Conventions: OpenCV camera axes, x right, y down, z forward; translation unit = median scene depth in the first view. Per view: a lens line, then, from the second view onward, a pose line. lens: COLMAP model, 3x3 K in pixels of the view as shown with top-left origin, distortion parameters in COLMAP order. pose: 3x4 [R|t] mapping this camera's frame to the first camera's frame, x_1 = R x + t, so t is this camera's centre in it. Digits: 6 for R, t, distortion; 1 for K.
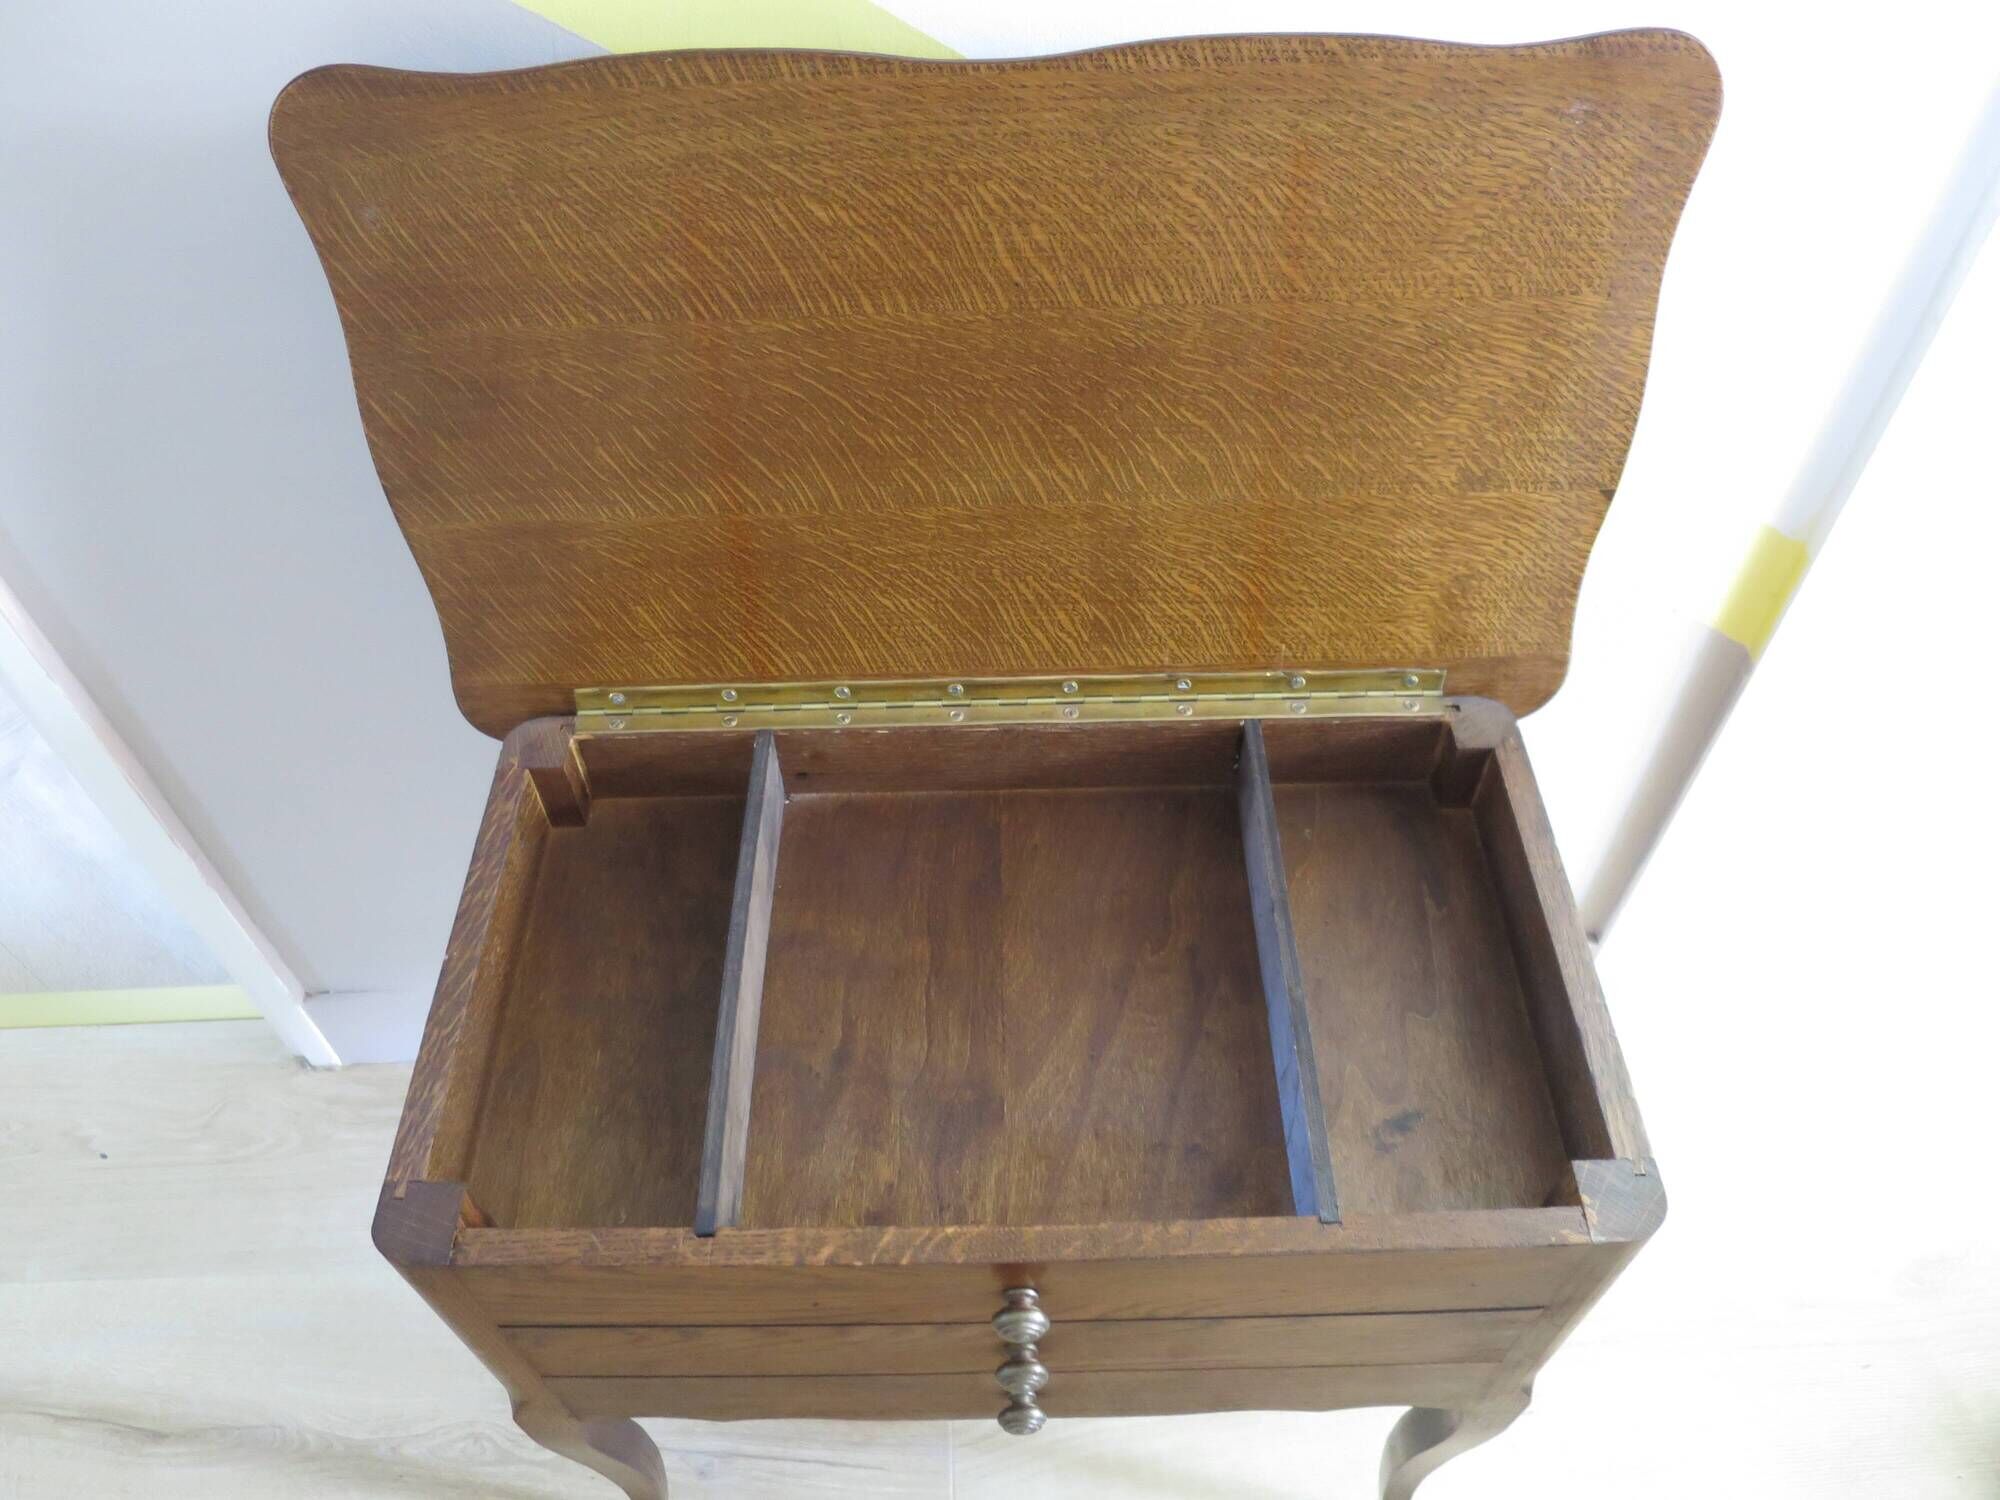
lens RADIAL K [[1437.9, 0, 1002.9], [0, 1437.9, 754.4], [0, 0, 1]] dist [-0.052187, 0.015545]
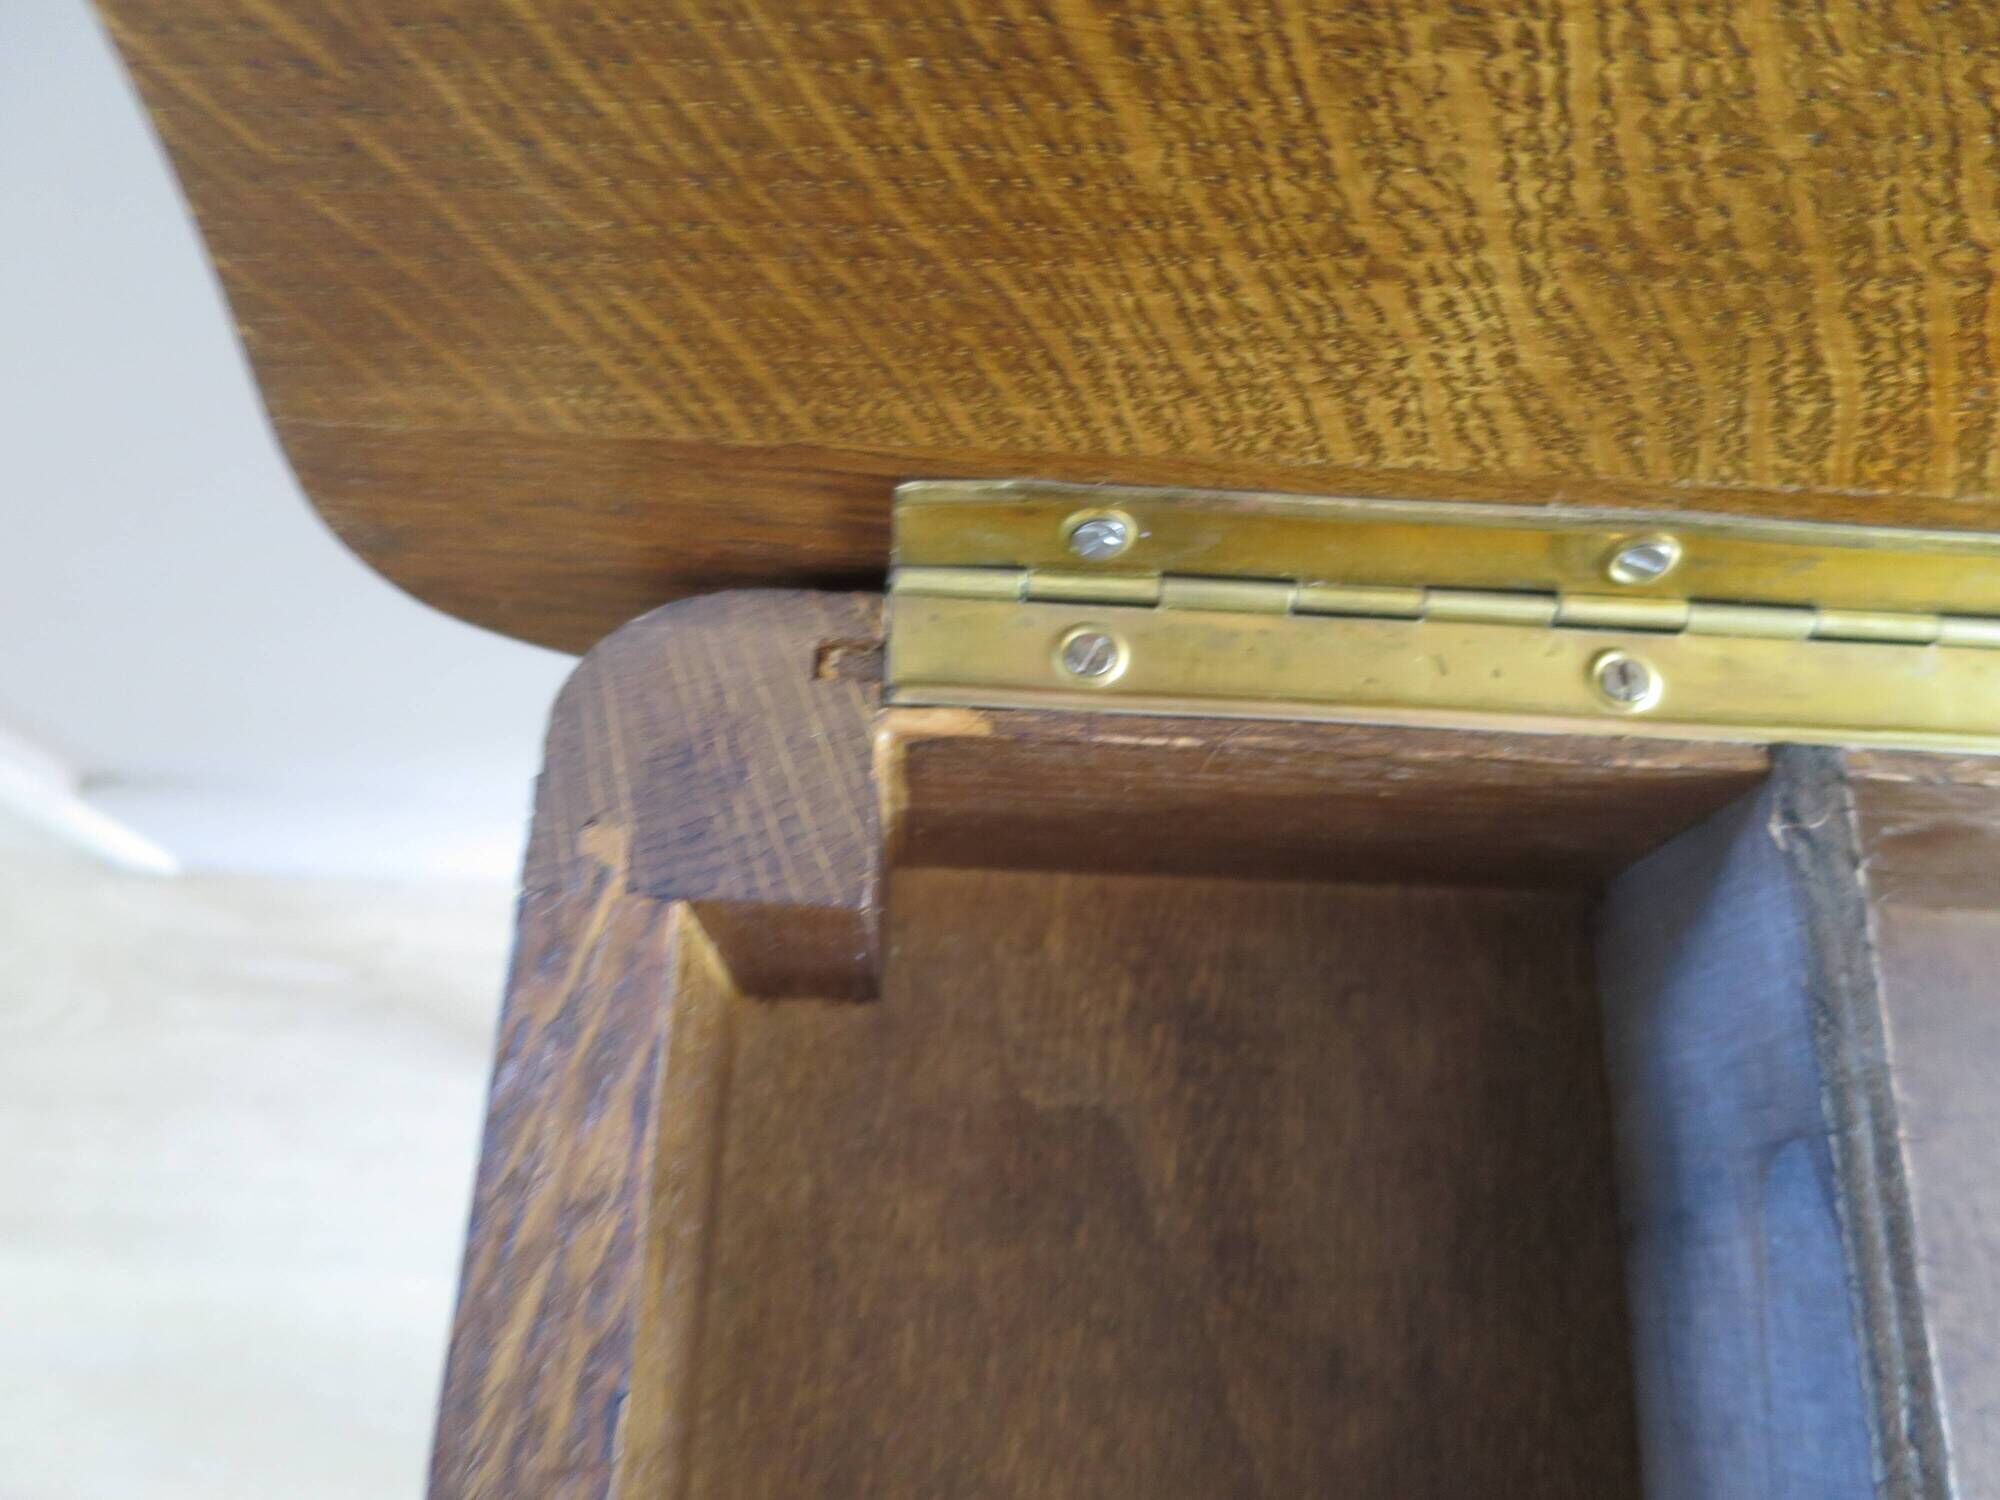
lens RADIAL K [[1437.9, 0, 995.2], [0, 1437.9, 753.9], [0, 0, 1]] dist [-0.052187, 0.015545]
pose [[0.995891, 0.070803, 0.056466, -0.297038], [-0.086378, 0.929964, 0.357360, -0.082352], [-0.027209, -0.360769, 0.932258, 0.810283]]
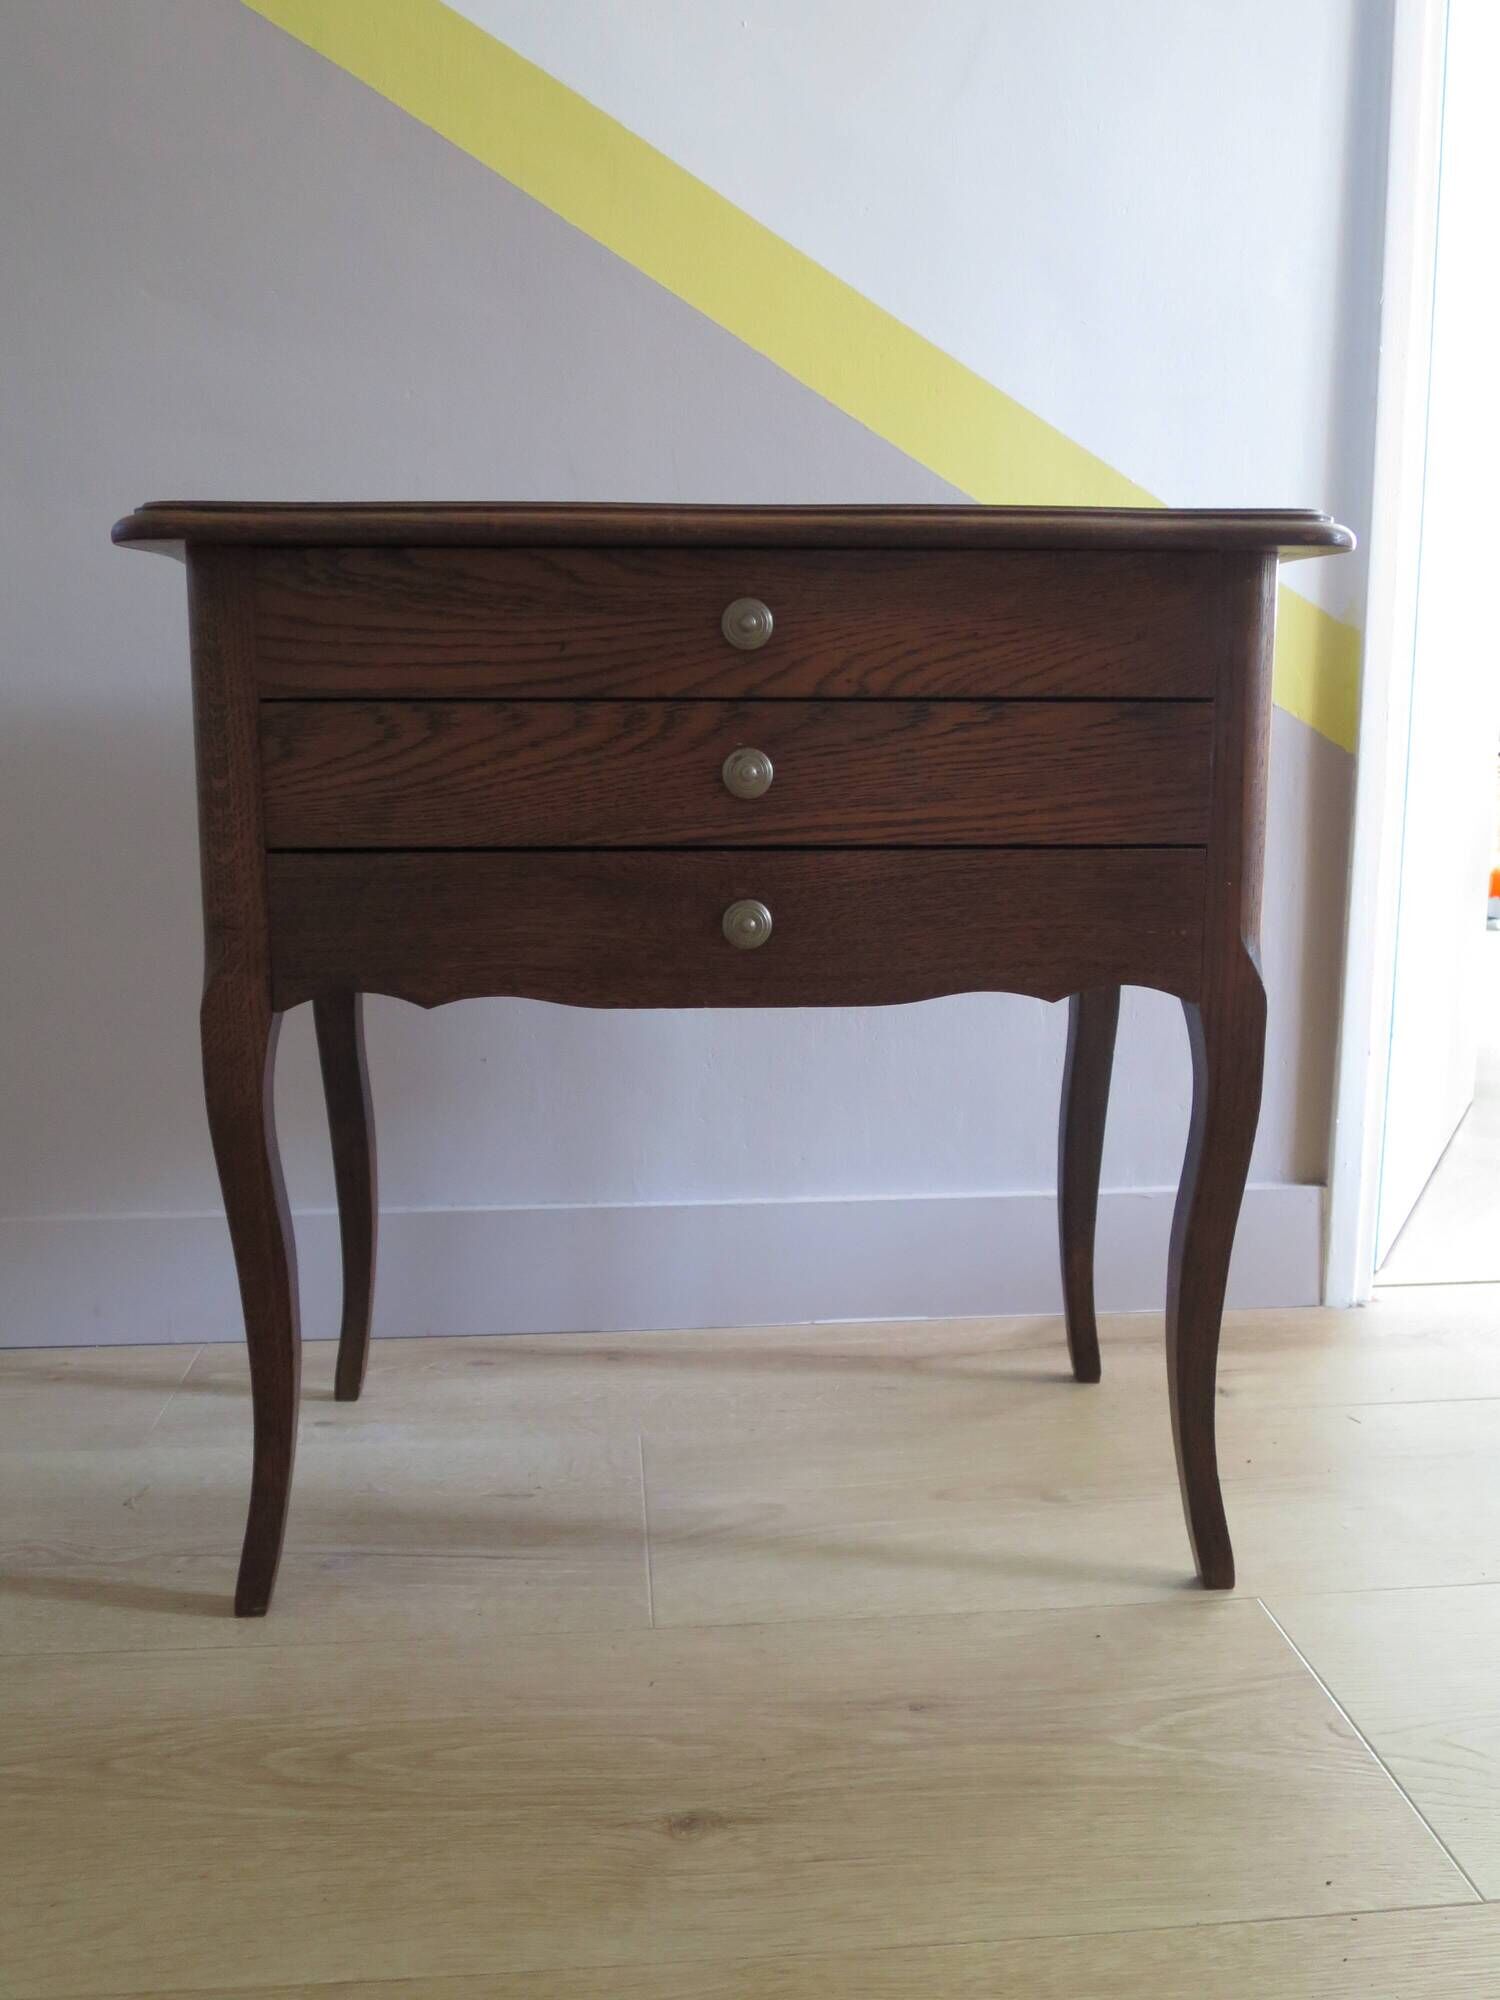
lens RADIAL K [[1674.6, 0, 766.9], [0, 1674.6, 1005.3], [0, 0, 1]] dist [-0.061772, 0.023456]
pose [[0.998242, 0.009479, 0.058508, -0.036775], [0.030167, 0.768452, -0.639196, 1.160492], [-0.051020, 0.639837, 0.766815, 0.137354]]
